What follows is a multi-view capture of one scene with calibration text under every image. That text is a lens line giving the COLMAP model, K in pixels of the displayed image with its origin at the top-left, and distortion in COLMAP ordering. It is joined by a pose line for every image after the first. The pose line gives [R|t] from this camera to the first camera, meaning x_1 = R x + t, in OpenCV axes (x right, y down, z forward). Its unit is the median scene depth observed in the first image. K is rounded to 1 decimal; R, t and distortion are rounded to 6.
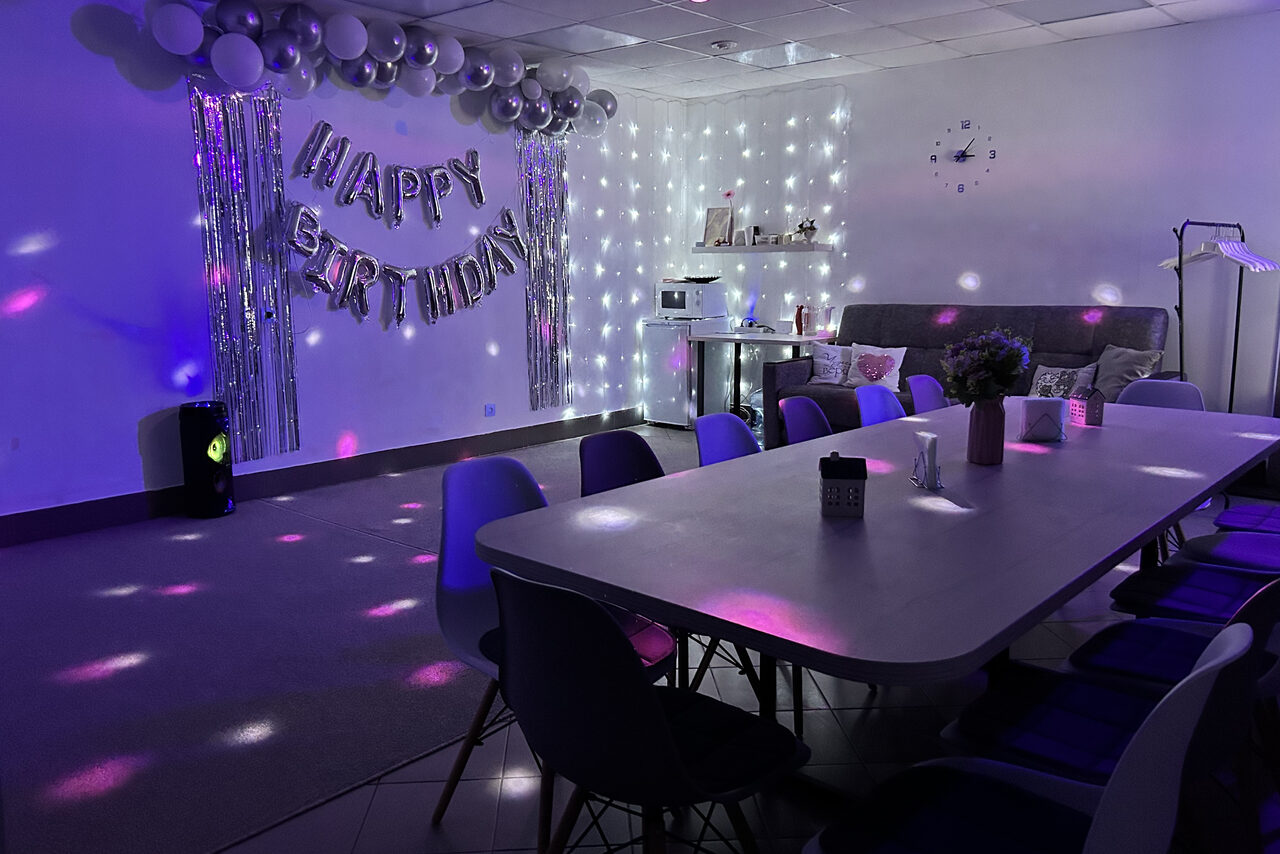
lens RADIAL K [[976.4, 0, 649.0], [0, 976.4, 430.1], [0, 0, 1]] dist [0.020749, -0.025296]
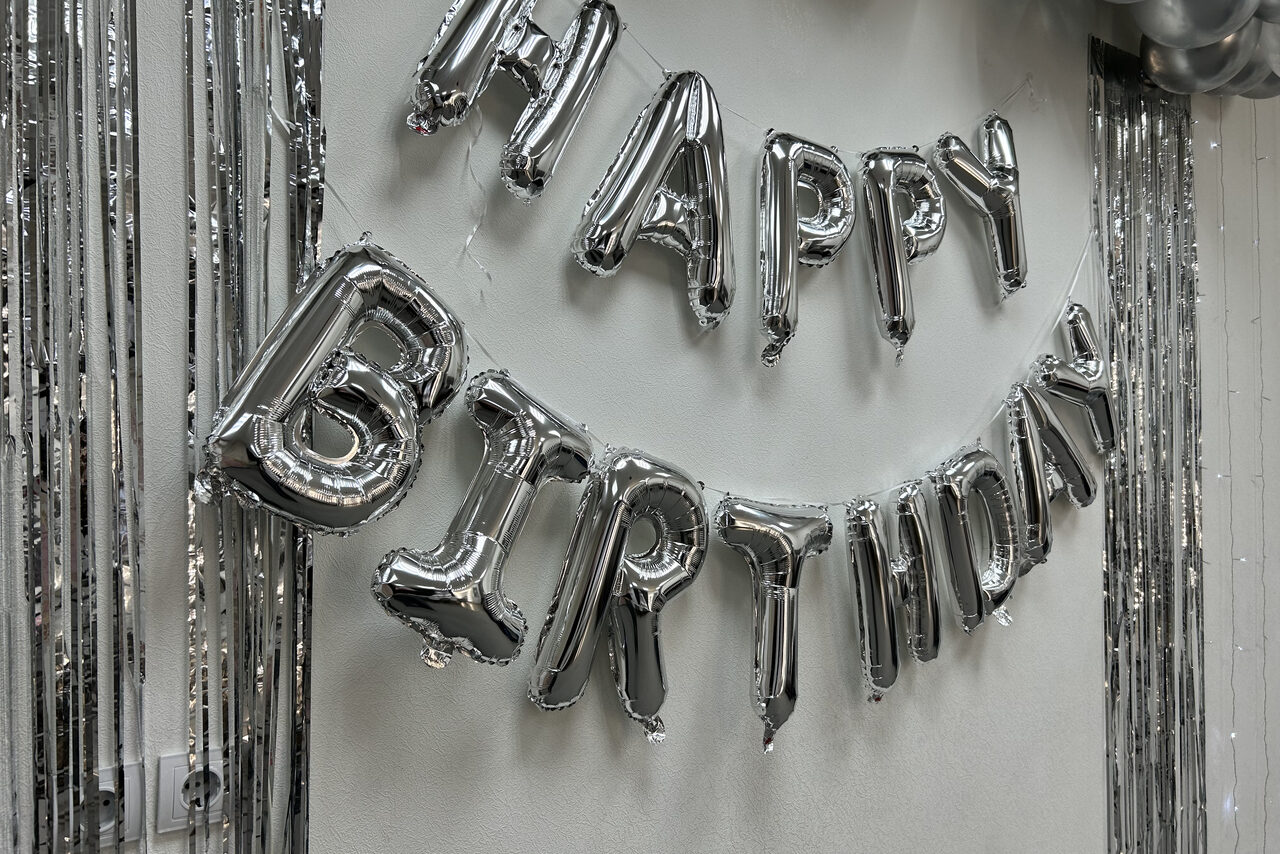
lens RADIAL K [[976.4, 0, 646.0], [0, 976.4, 423.8], [0, 0, 1]] dist [0.020749, -0.025296]
pose [[0.973449, -0.013421, -0.228510, -0.226350], [-0.026747, 0.984772, -0.171779, -0.141418], [0.227335, 0.173330, 0.958267, 0.727768]]
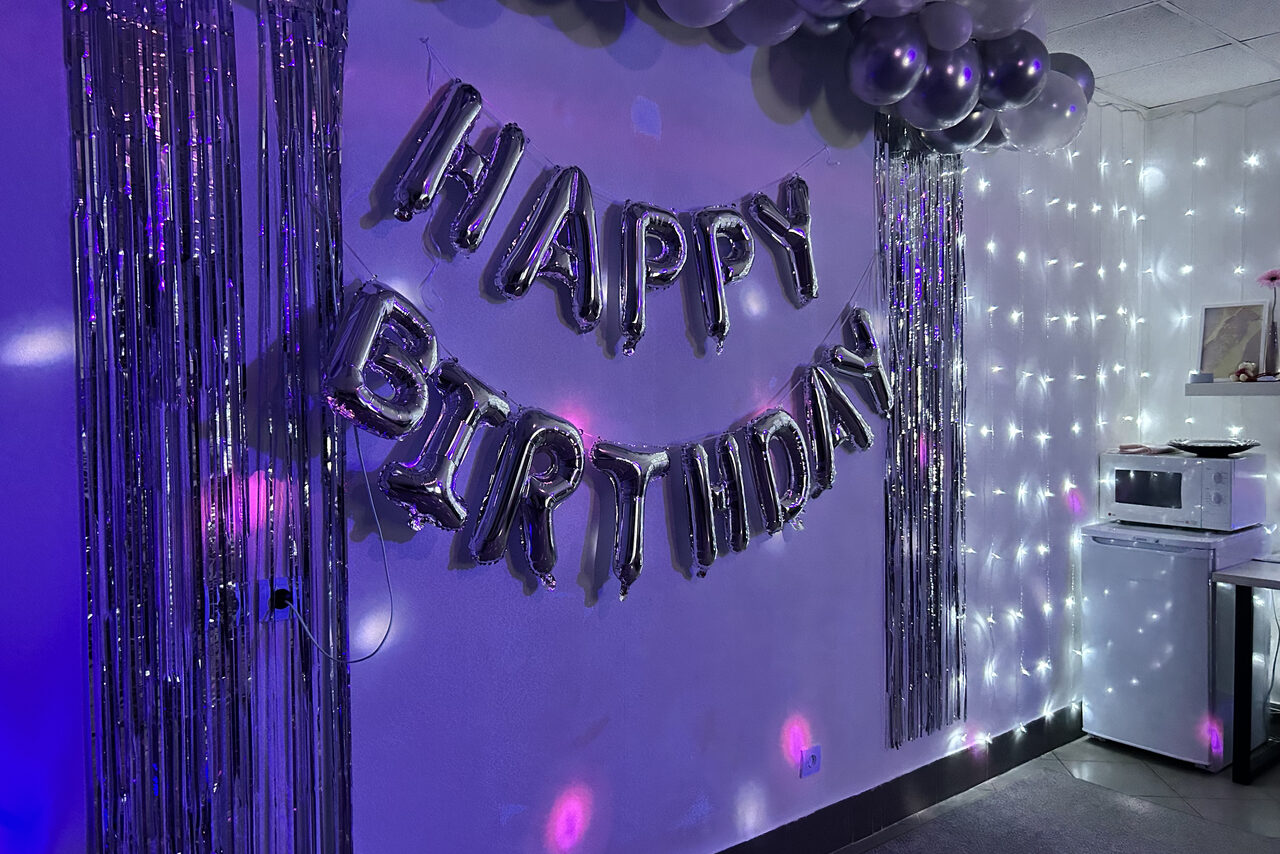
lens RADIAL K [[976.4, 0, 633.2], [0, 976.4, 424.3], [0, 0, 1]] dist [0.020749, -0.025296]
pose [[0.980873, 0.002171, -0.194639, -0.173578], [-0.027465, 0.991478, -0.127347, -0.123104], [0.192704, 0.130257, 0.972573, 0.598061]]
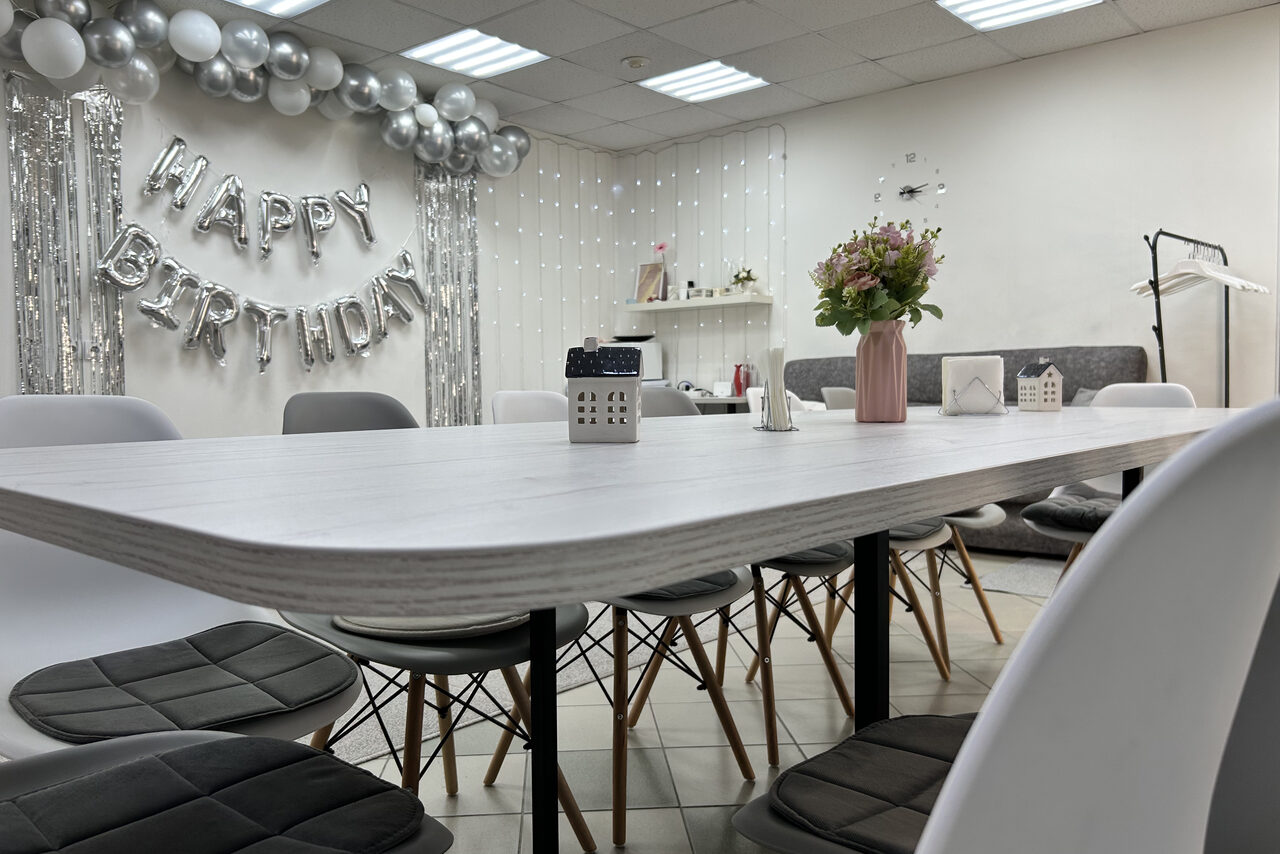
lens RADIAL K [[976.4, 0, 641.8], [0, 976.4, 434.9], [0, 0, 1]] dist [0.020749, -0.025296]
pose [[0.999980, -0.004206, 0.004748, 0.074424], [0.004734, 0.993078, -0.117358, 0.051799], [-0.004221, 0.117378, 0.993078, 0.140722]]
